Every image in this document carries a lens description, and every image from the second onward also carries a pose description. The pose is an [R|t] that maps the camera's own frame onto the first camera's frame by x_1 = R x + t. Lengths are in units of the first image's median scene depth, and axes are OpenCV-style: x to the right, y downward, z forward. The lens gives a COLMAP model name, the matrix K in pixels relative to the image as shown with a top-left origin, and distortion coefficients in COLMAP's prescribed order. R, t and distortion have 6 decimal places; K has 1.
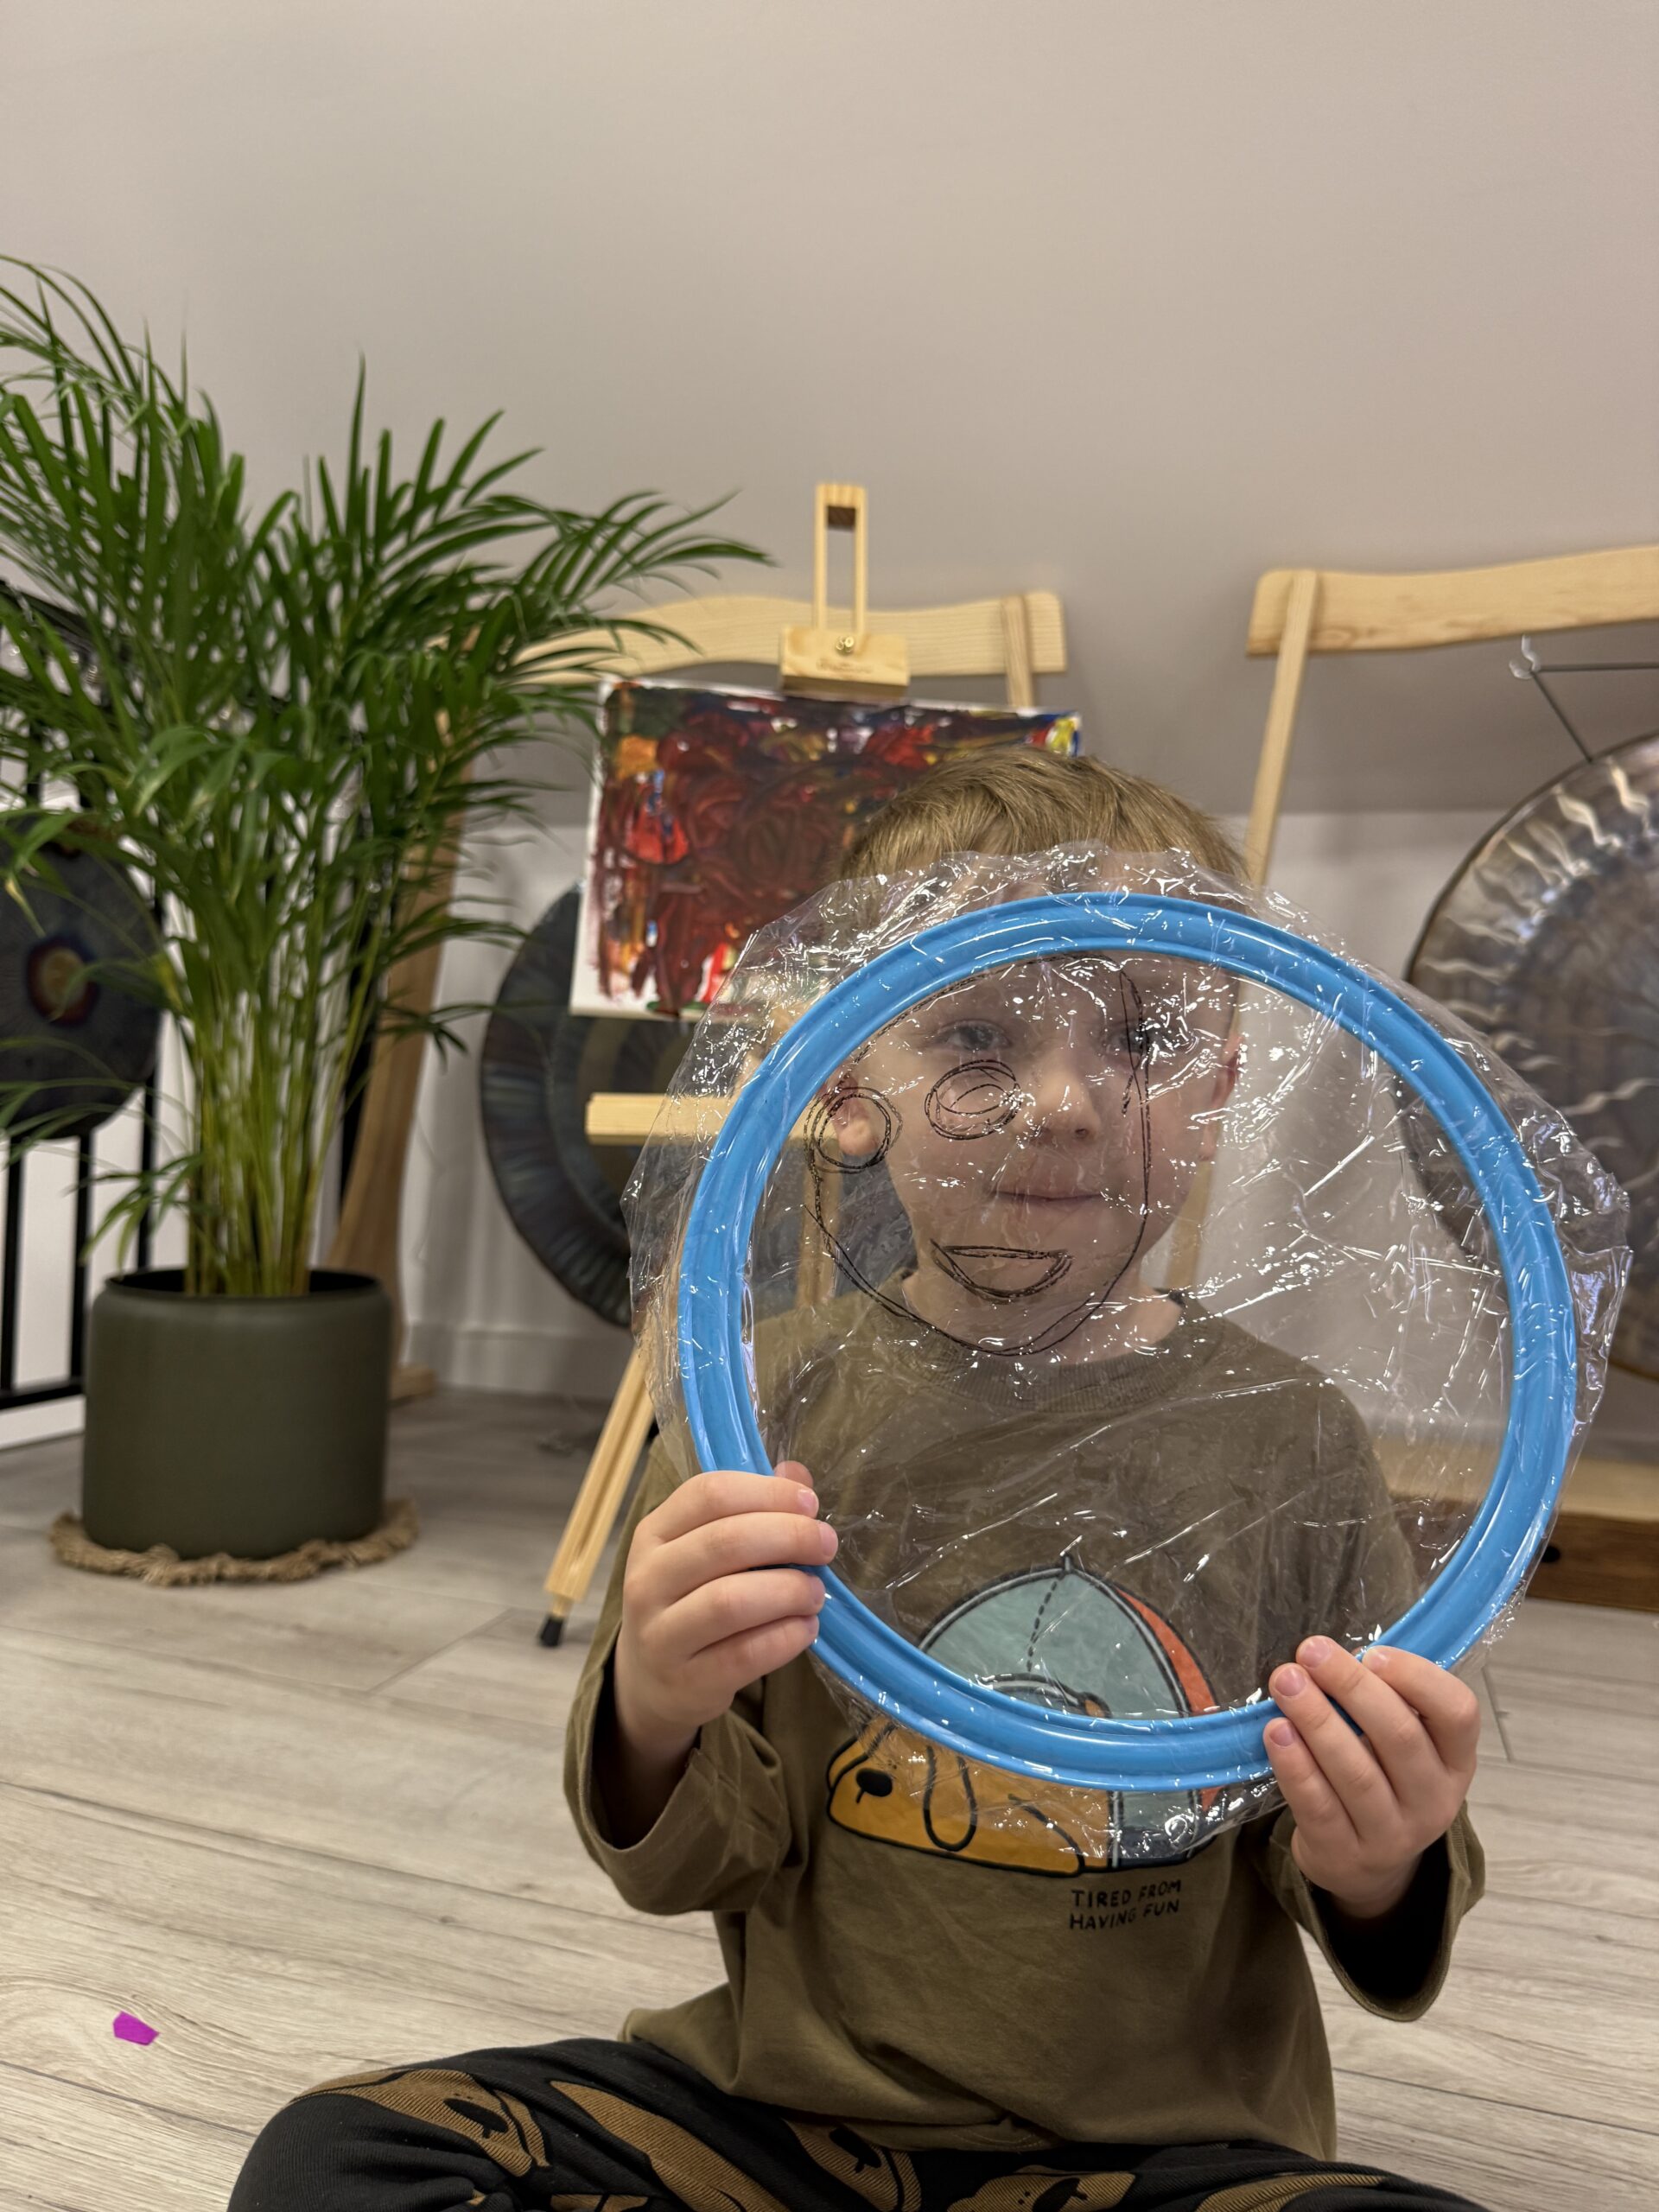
lens RADIAL K [[1575.2, 0, 810.4], [0, 1575.2, 1160.3], [0, 0, 1]] dist [0.053630, -0.076292]
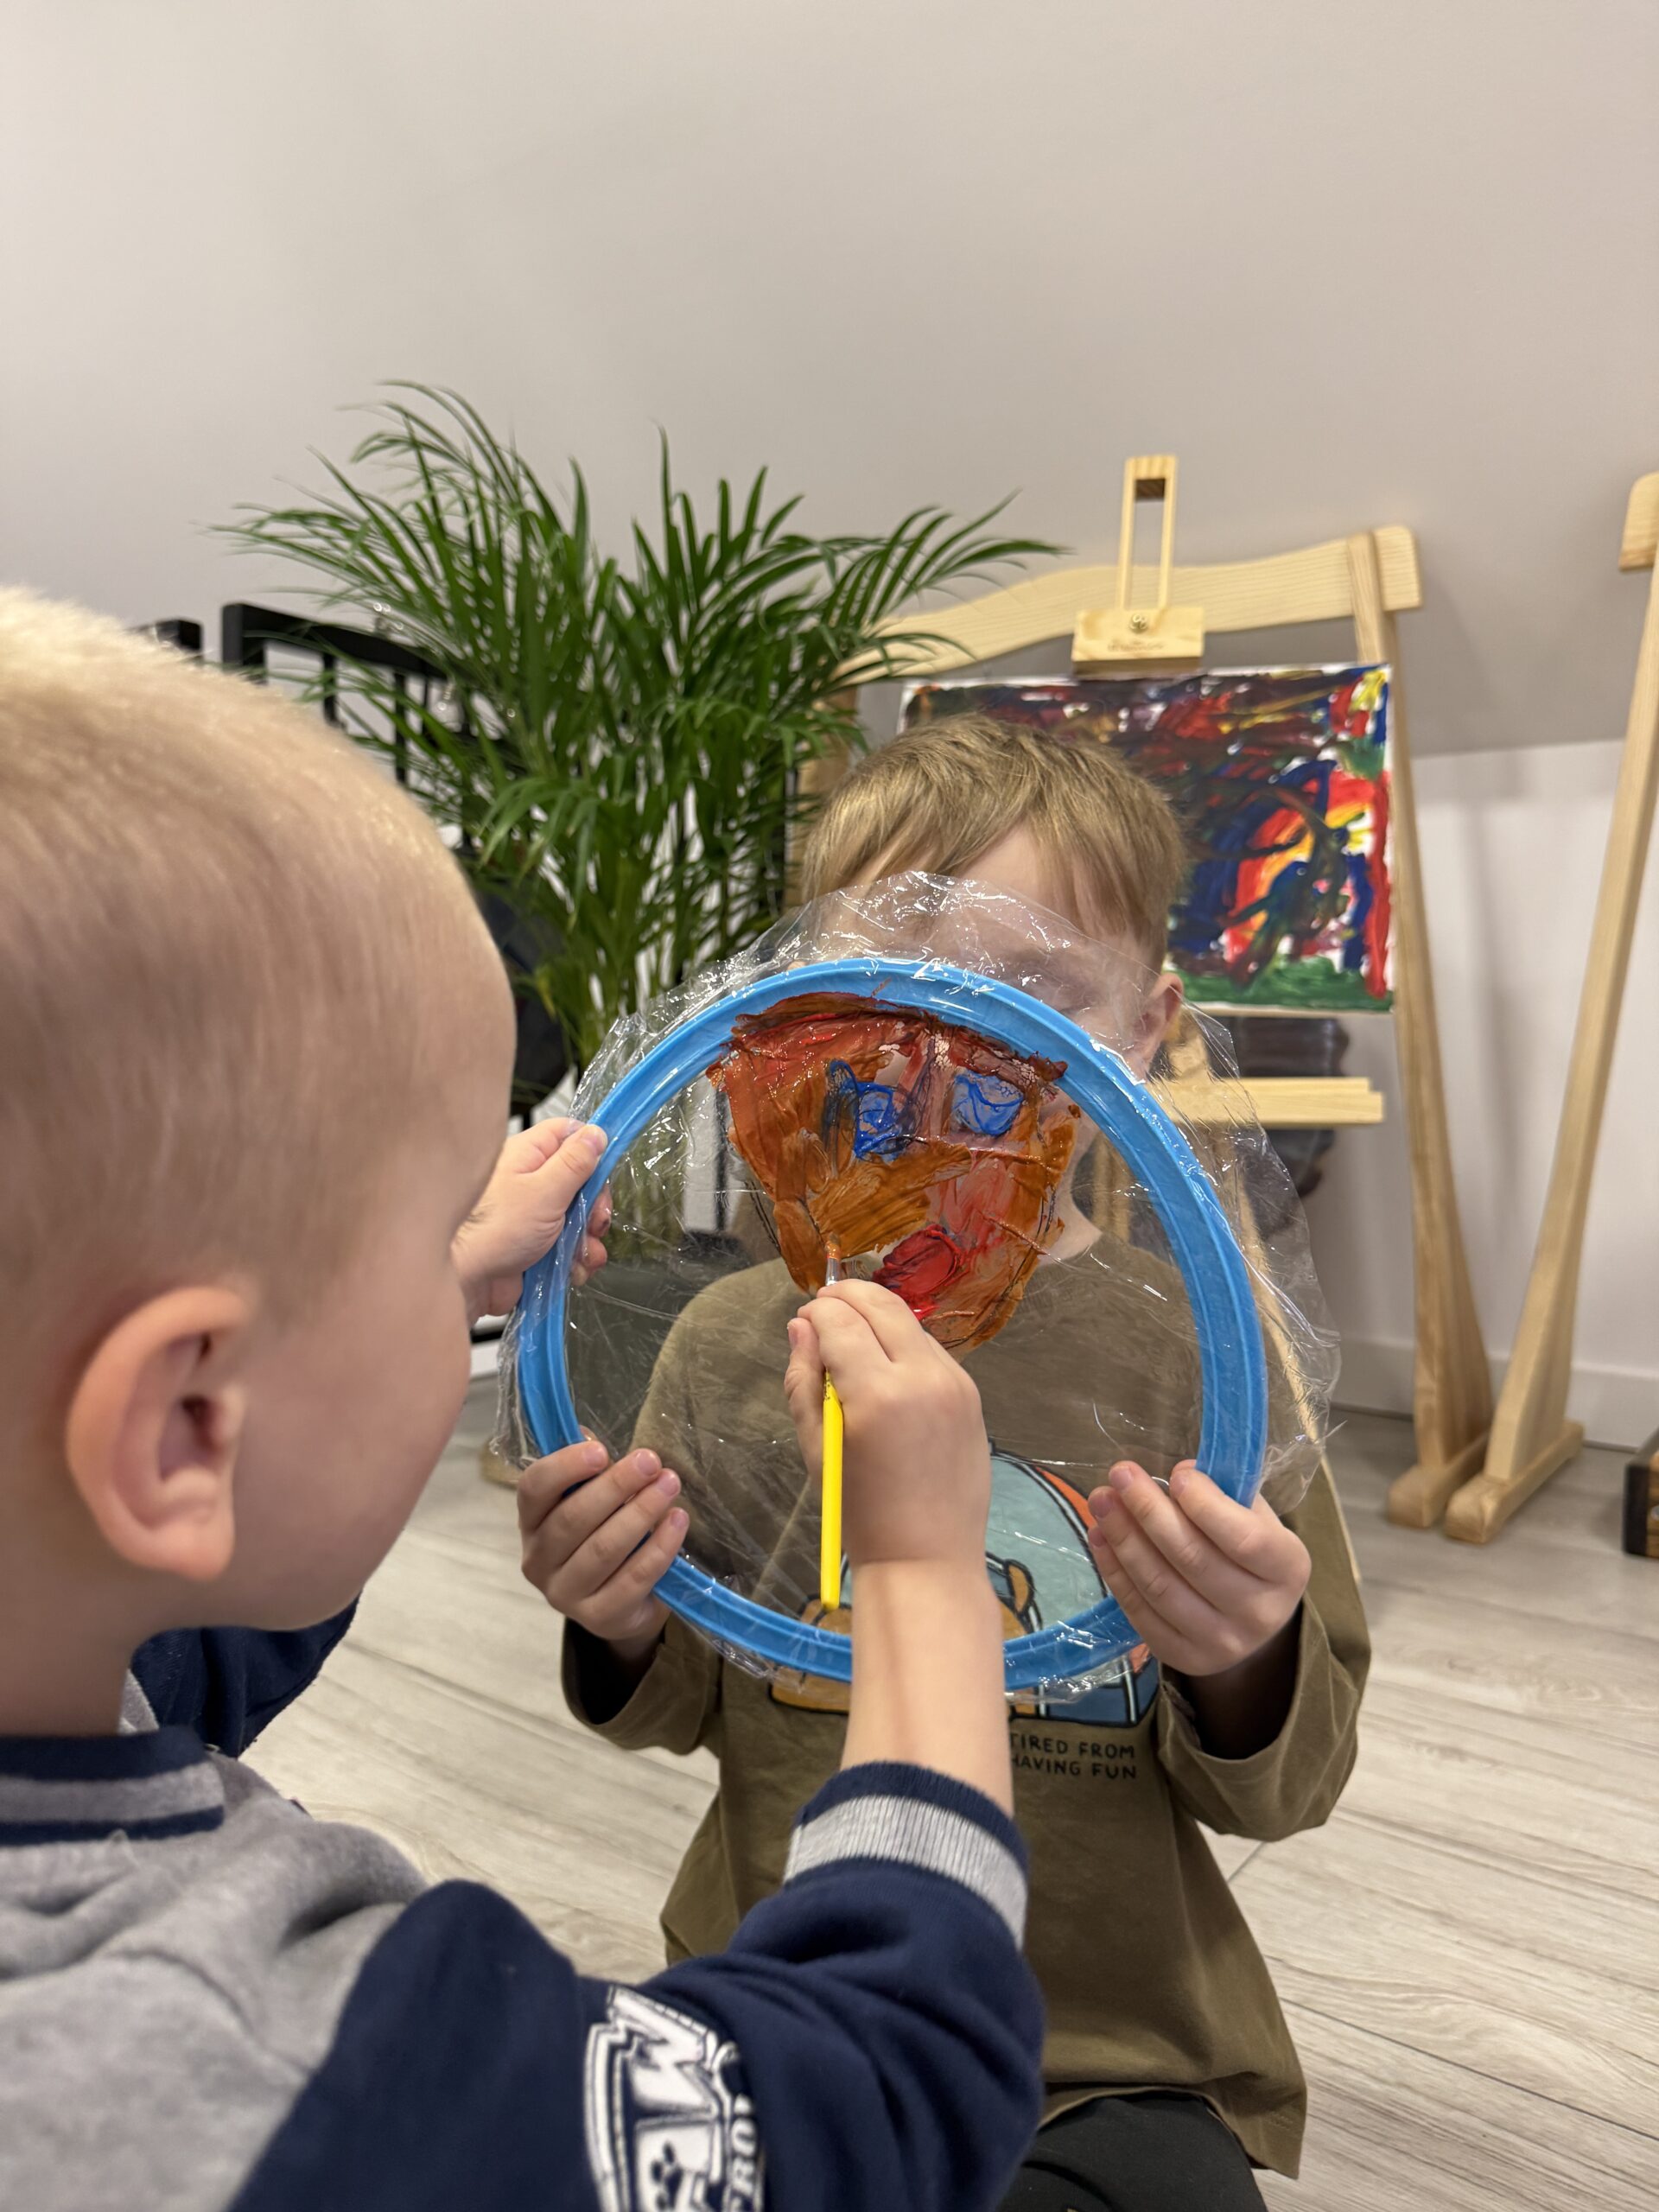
lens RADIAL K [[1575.2, 0, 801.7], [0, 1575.2, 1139.6], [0, 0, 1]] dist [0.053630, -0.076292]
pose [[0.944020, -0.014781, -0.329556, 0.153033], [0.023512, 0.999470, 0.022523, -0.024428], [0.329049, -0.029011, 0.943867, -0.038221]]
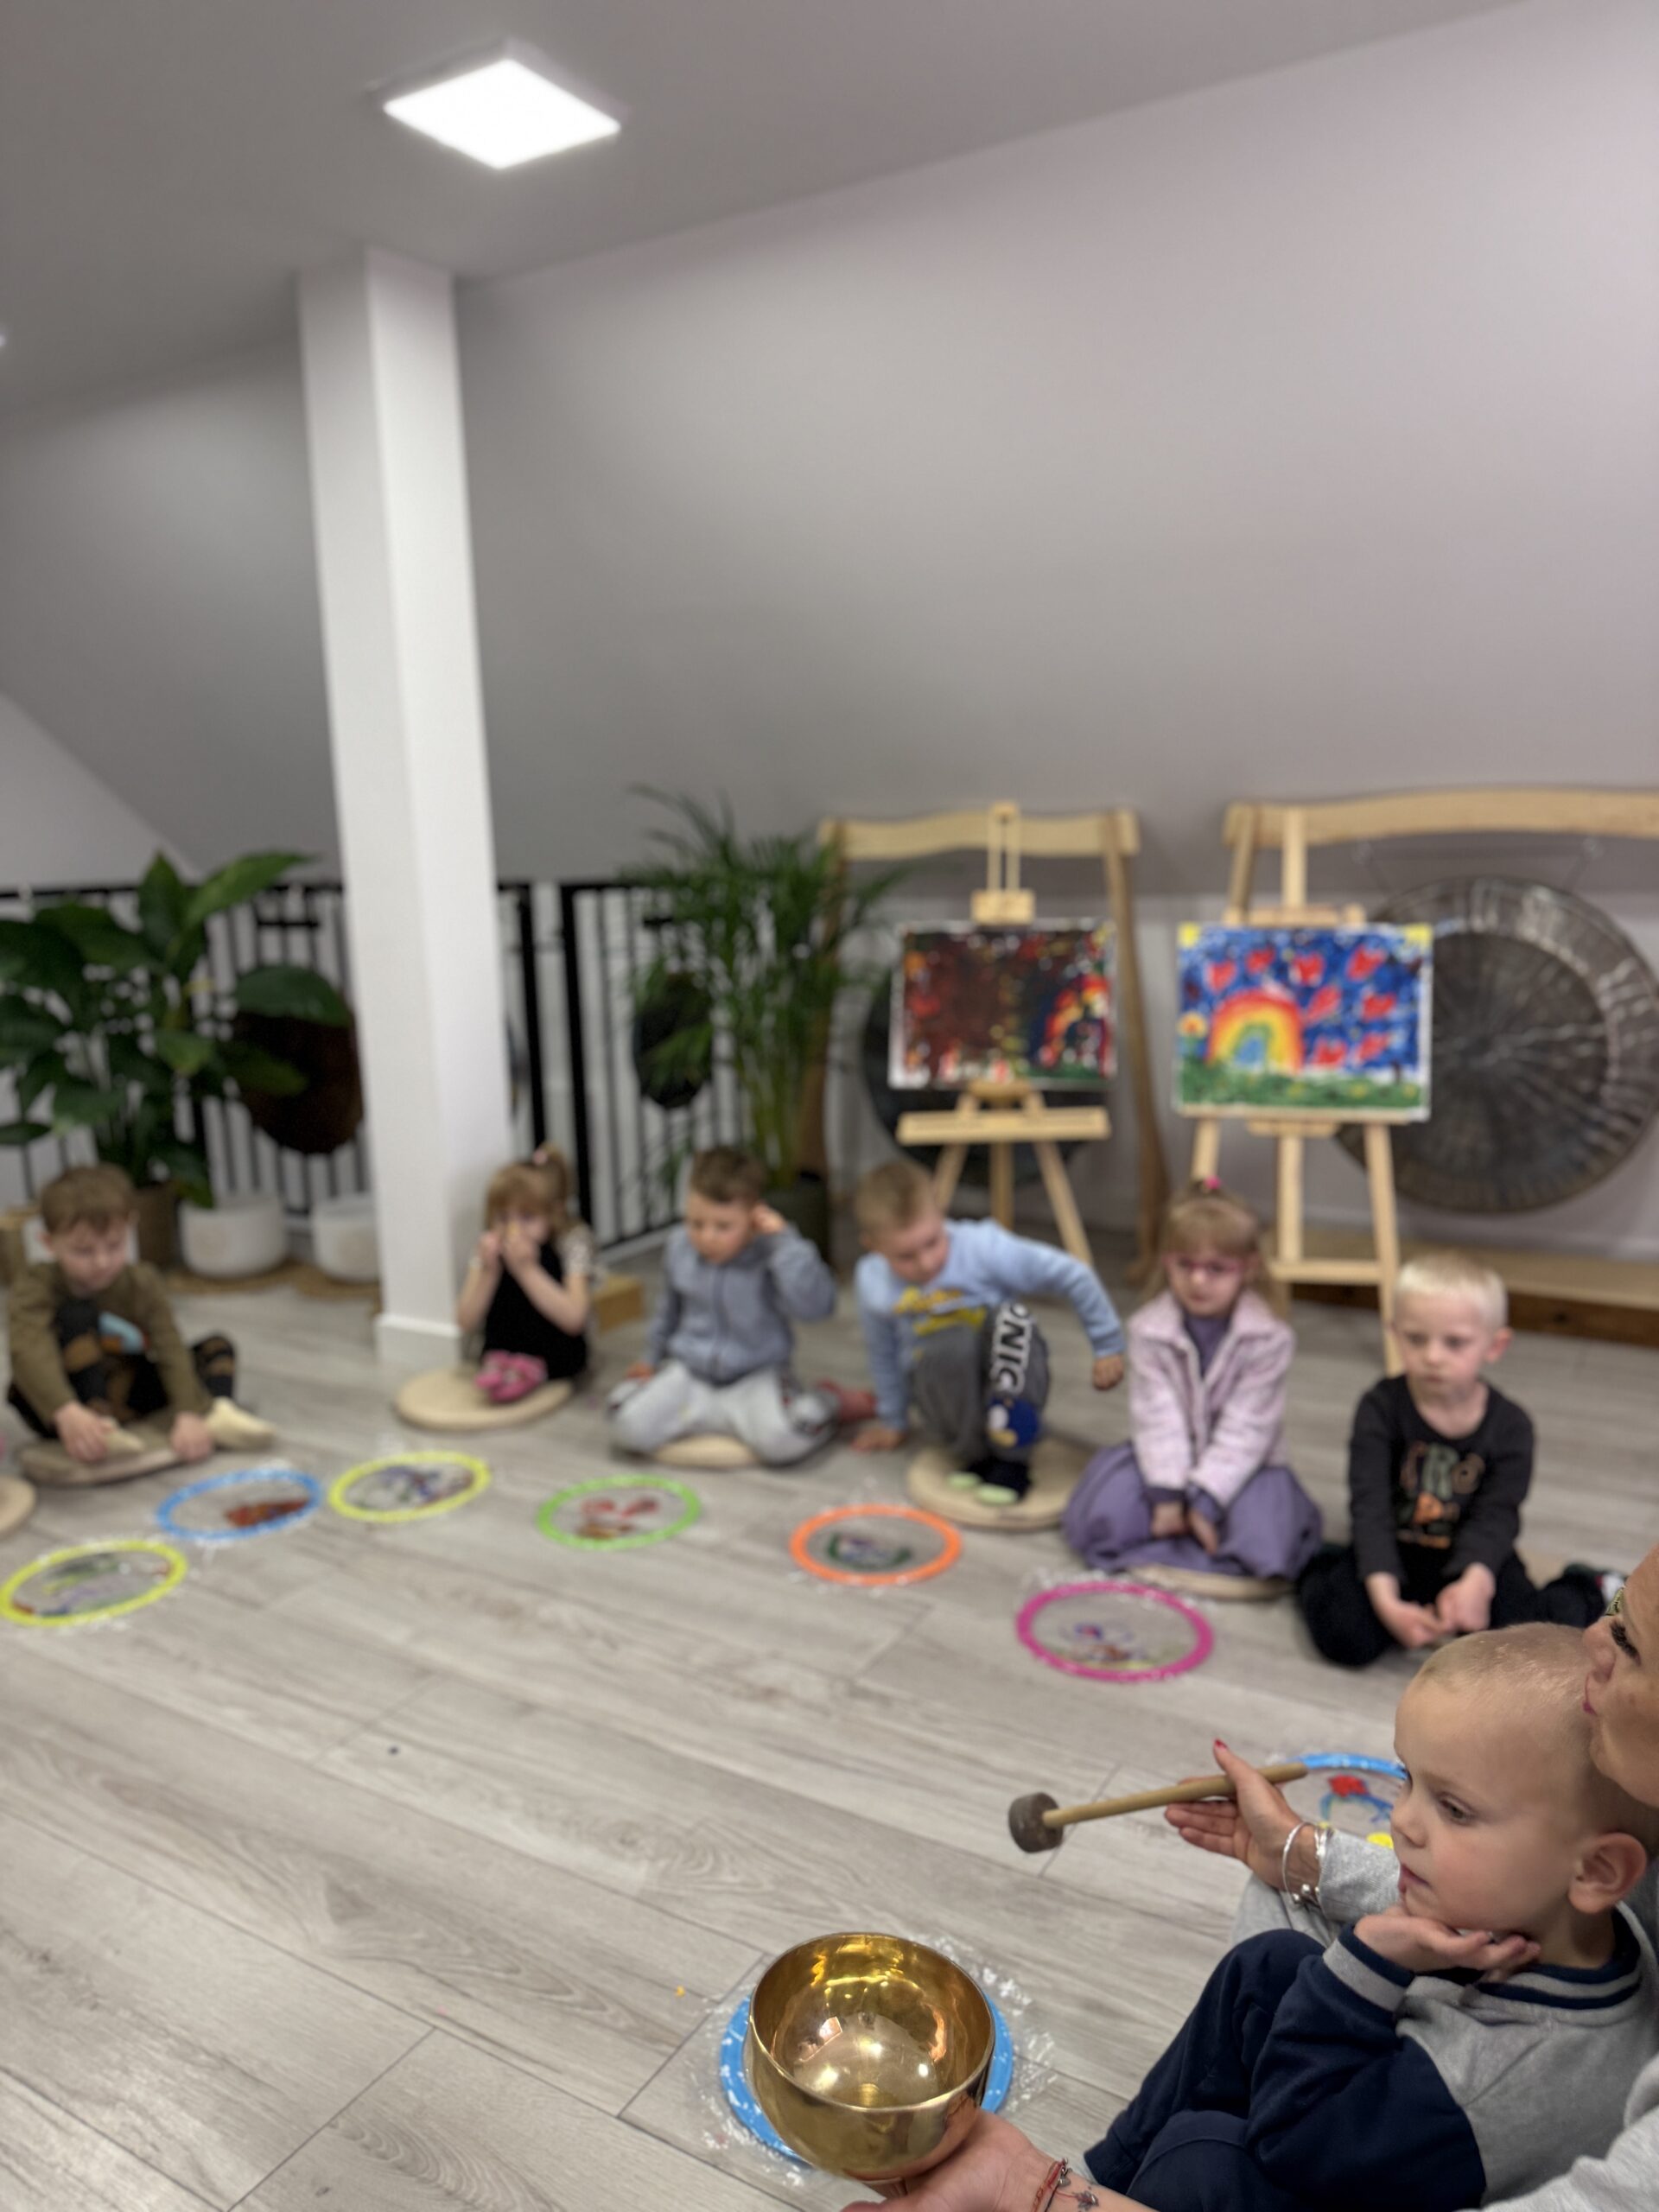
lens RADIAL K [[1575.2, 0, 822.2], [0, 1575.2, 1112.0], [0, 0, 1]] dist [0.053630, -0.076292]
pose [[0.968368, -0.032240, -0.247434, 0.328252], [0.069845, 0.987001, 0.144742, -0.385772], [0.239551, -0.157446, 0.958032, -1.301237]]
